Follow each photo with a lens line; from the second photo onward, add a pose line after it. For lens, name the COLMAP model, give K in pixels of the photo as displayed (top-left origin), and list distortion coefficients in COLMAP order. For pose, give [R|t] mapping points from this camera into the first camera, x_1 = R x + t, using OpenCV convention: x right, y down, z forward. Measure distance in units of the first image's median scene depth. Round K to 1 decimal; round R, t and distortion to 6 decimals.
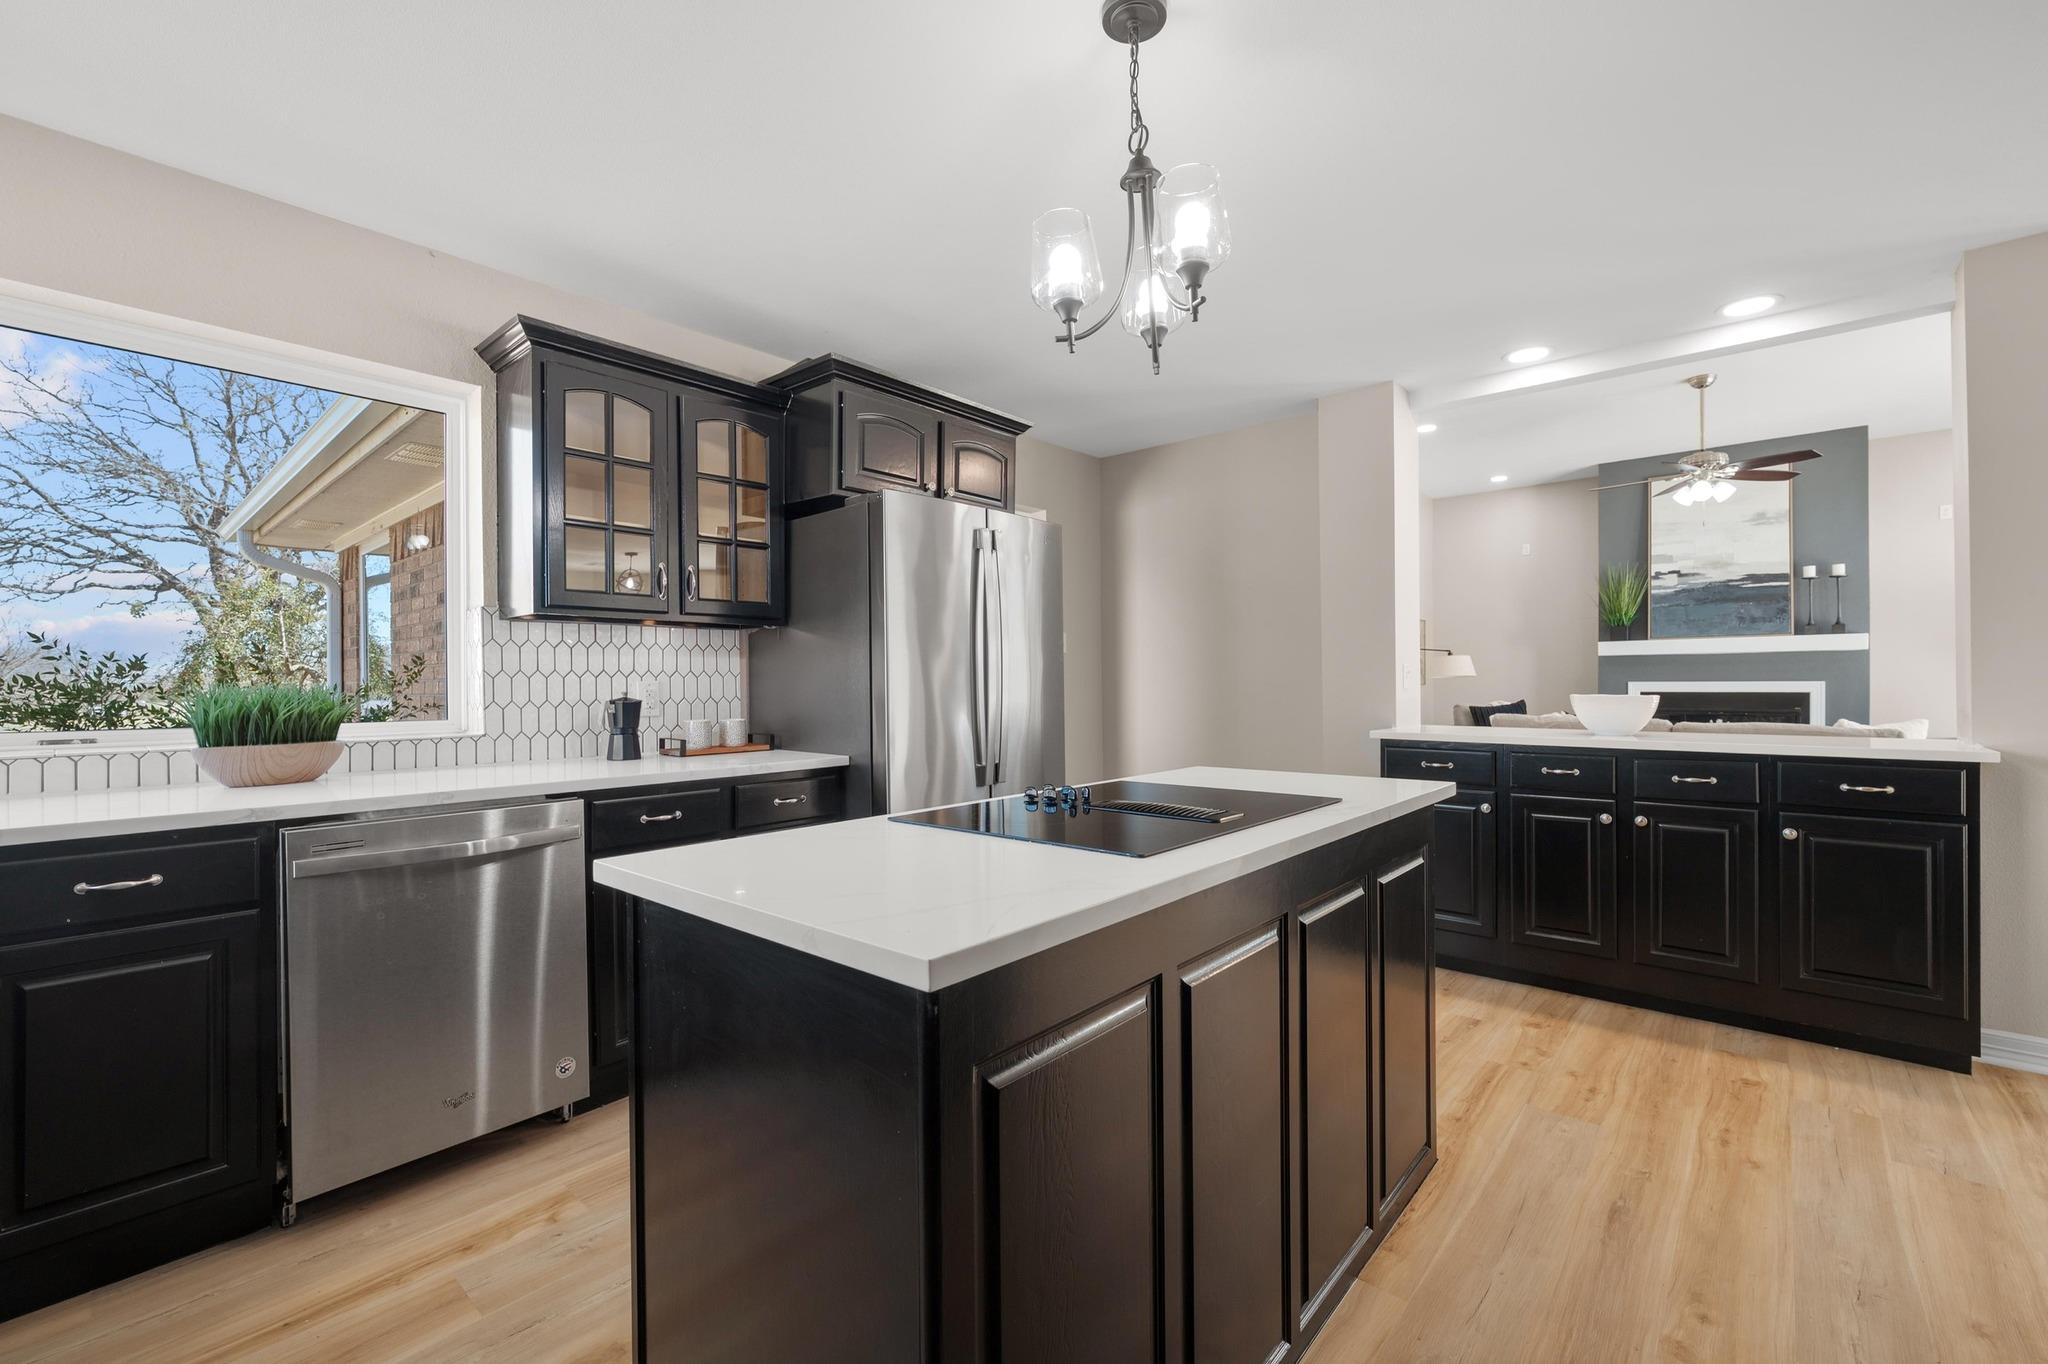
lens RADIAL K [[876.9, 0, 1024.0], [0, 876.9, 679.0], [0, 0, 1]] dist [-0.006298, 0.002099]
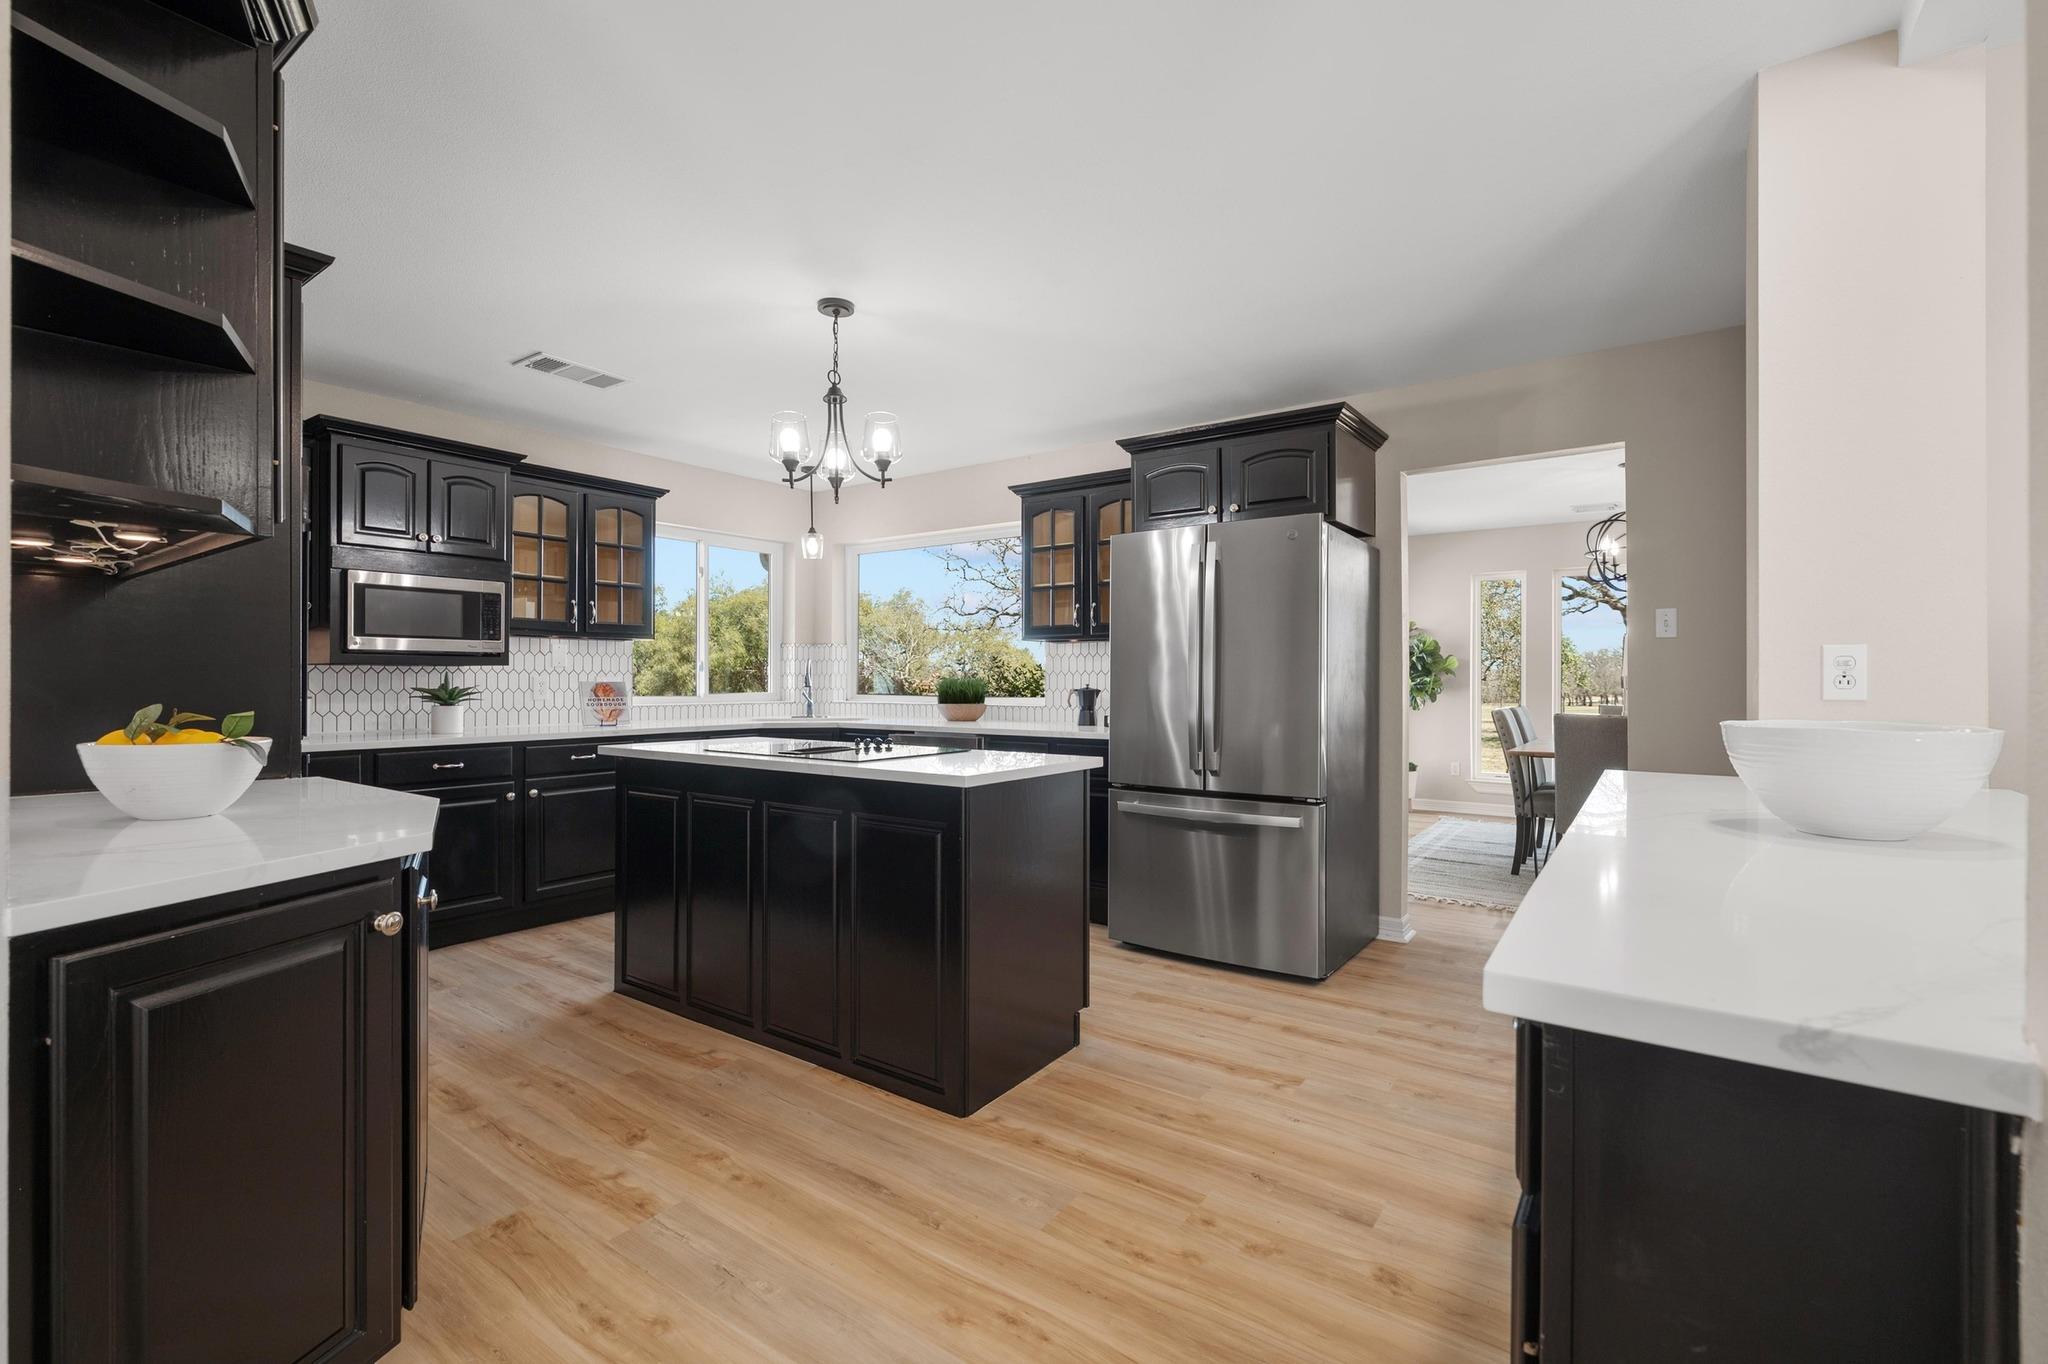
lens RADIAL K [[876.9, 0, 993.2], [0, 876.9, 664.4], [0, 0, 1]] dist [-0.006298, 0.002099]
pose [[0.077895, -0.013359, -0.996872, 1.455236], [-0.001108, 0.999908, -0.013486, 0.000944], [0.996961, 0.002155, 0.077873, 0.886158]]
